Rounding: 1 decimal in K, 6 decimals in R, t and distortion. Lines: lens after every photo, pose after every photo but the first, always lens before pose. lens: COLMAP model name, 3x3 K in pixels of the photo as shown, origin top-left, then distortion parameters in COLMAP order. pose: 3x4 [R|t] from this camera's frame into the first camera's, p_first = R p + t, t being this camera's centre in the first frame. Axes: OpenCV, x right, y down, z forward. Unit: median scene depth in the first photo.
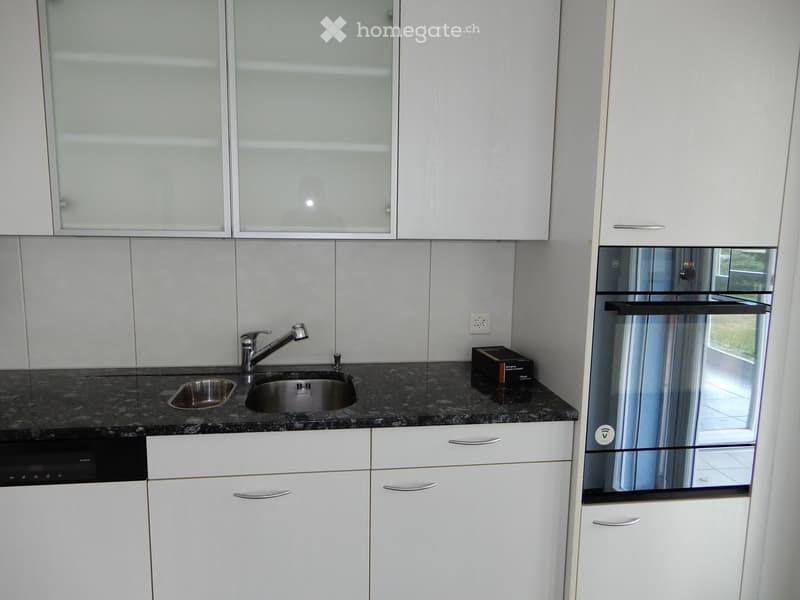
lens RADIAL K [[576.0, 0, 400.0], [0, 576.0, 300.0], [0, 0, 1]] dist [0.003387, 0.001902]
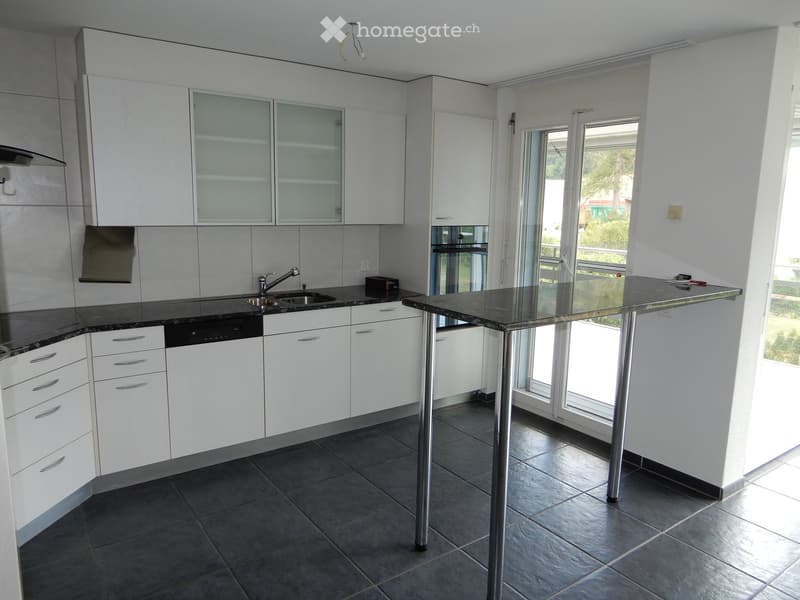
lens RADIAL K [[567.5, 0, 398.6], [0, 567.5, 301.0], [0, 0, 1]] dist [-0.004657, 0.002953]
pose [[0.884627, -0.075982, 0.460068, -0.908411], [0.062803, 0.997060, 0.043910, 0.109734], [-0.462051, -0.009950, 0.886797, -1.086351]]
